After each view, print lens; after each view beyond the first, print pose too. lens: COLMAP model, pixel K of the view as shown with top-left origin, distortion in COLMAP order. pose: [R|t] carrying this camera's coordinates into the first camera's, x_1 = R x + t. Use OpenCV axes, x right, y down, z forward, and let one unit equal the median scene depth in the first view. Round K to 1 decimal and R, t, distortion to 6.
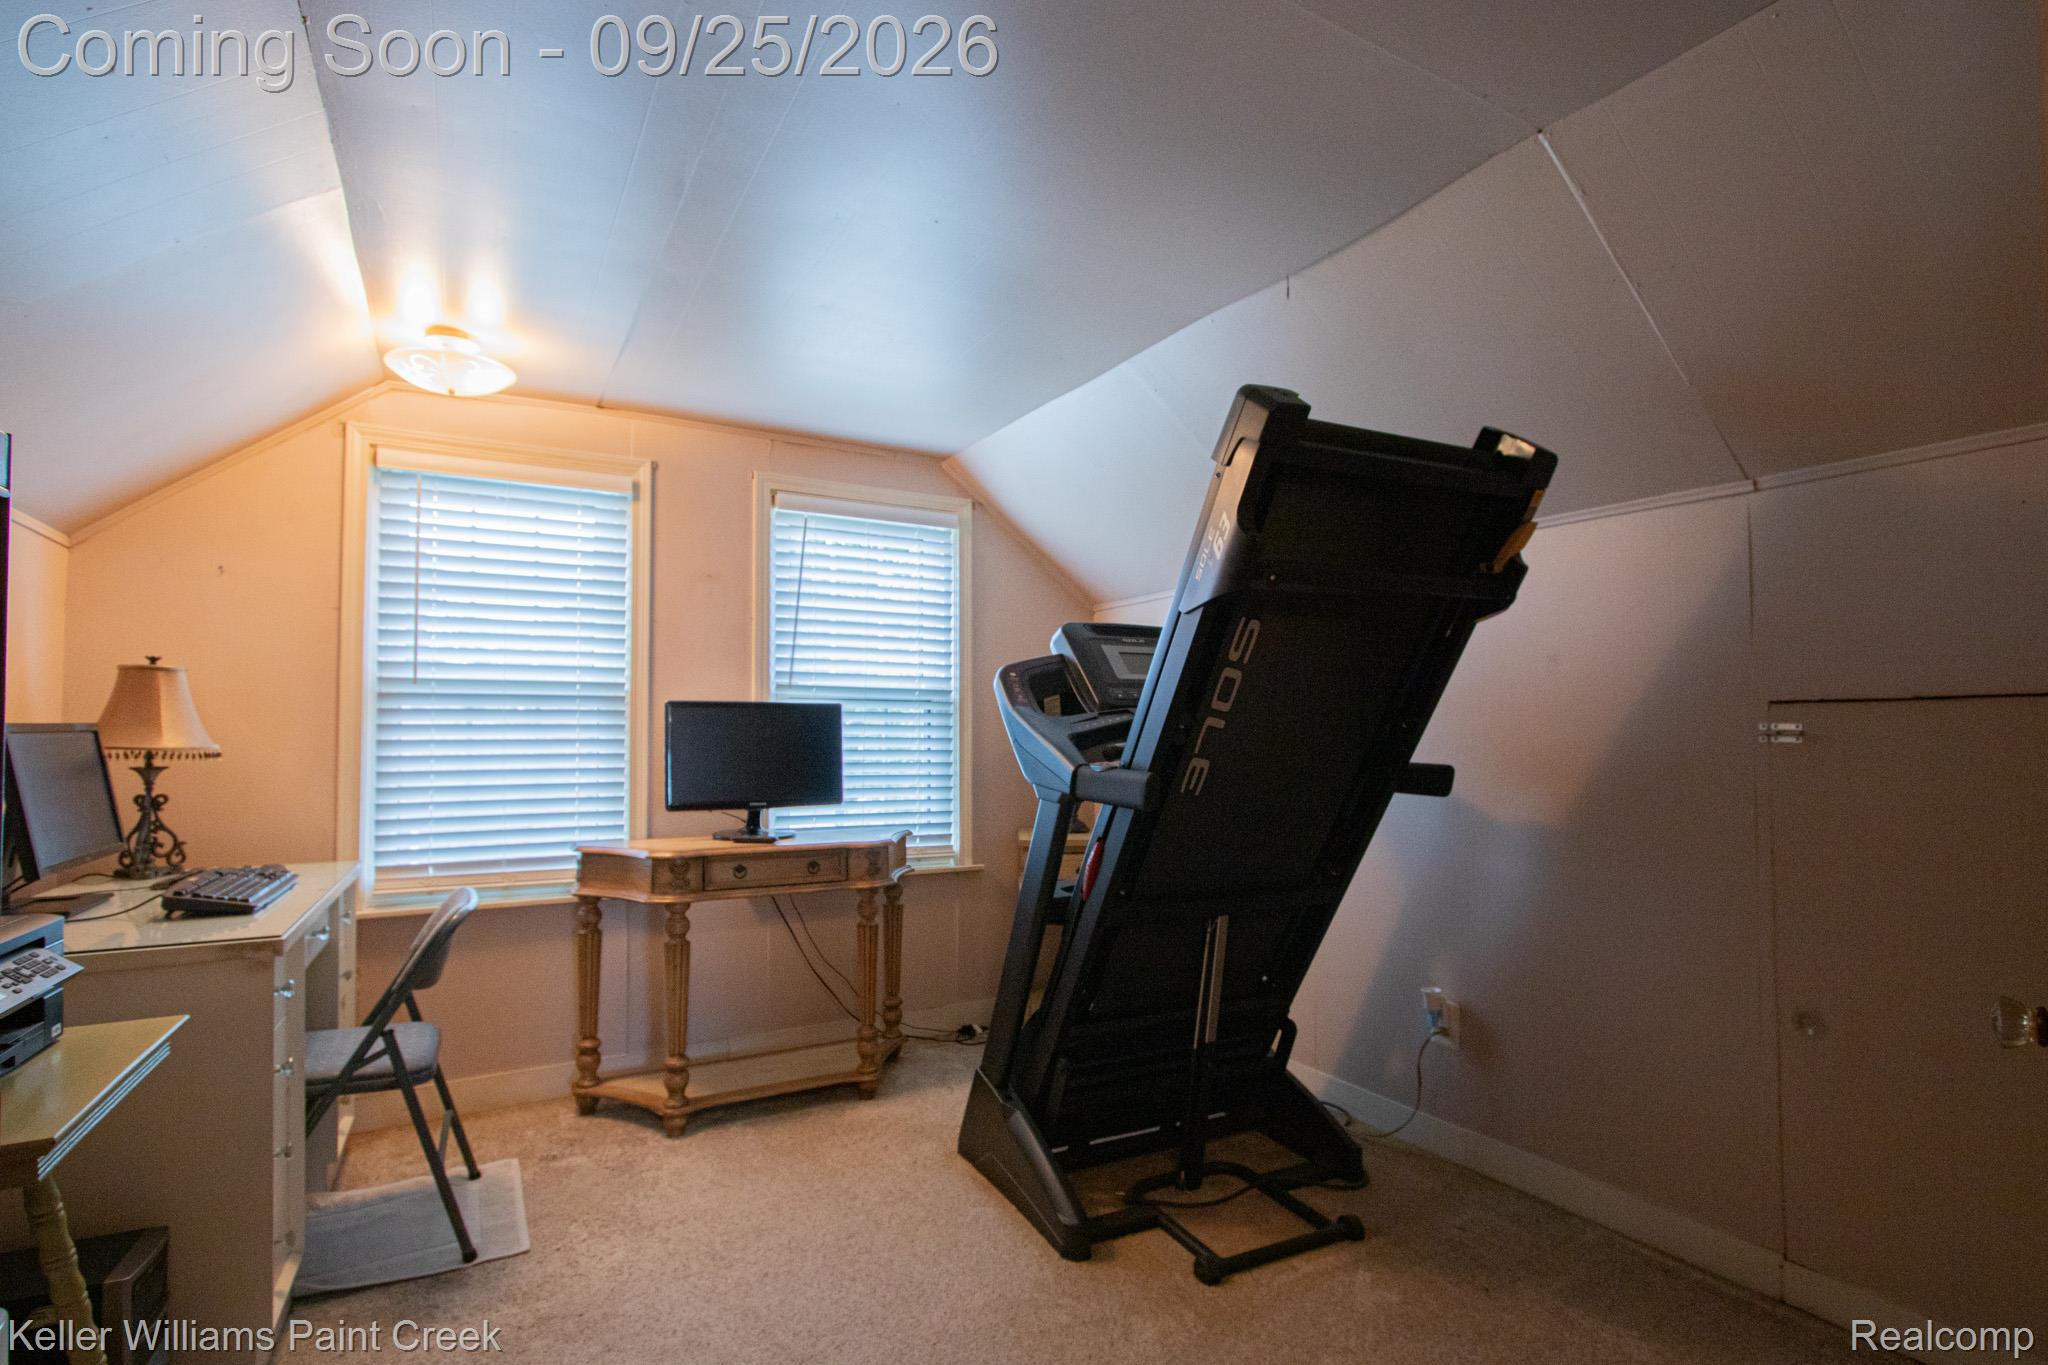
lens RADIAL K [[965.8, 0, 1022.4], [0, 965.8, 713.8], [0, 0, 1]] dist [-0.021251, -0.000545]
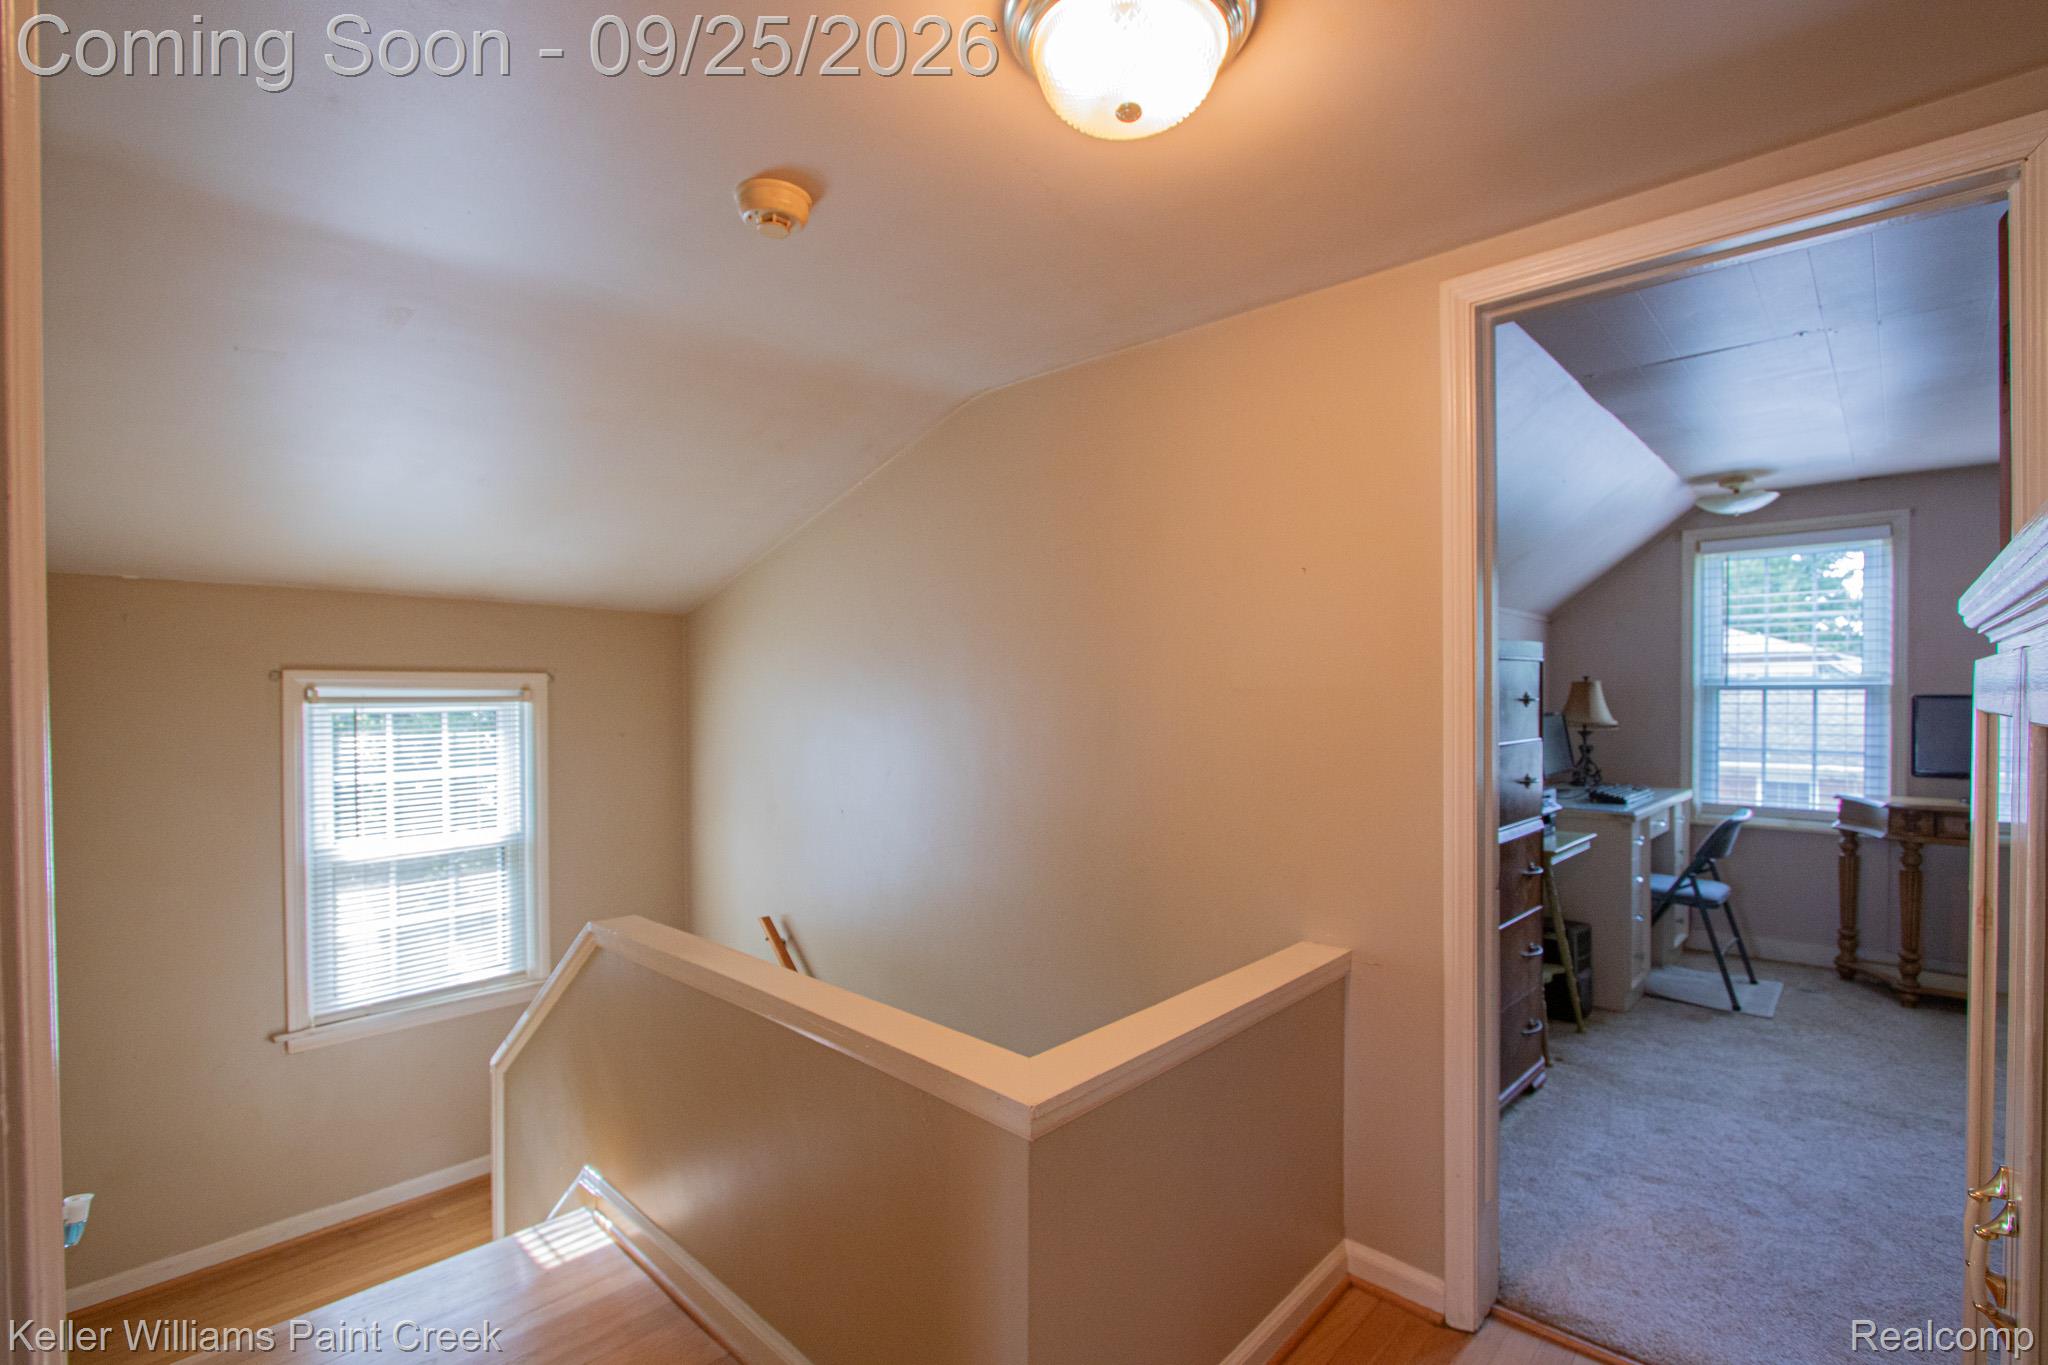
lens RADIAL K [[958.9, 0, 1042.4], [0, 958.9, 702.4], [0, 0, 1]] dist [-0.012355, 0.000658]
pose [[0.301810, 0.012561, -0.953285, 0.619327], [0.026841, 0.999405, 0.021667, -0.075427], [0.952990, -0.032126, 0.301293, -0.659641]]
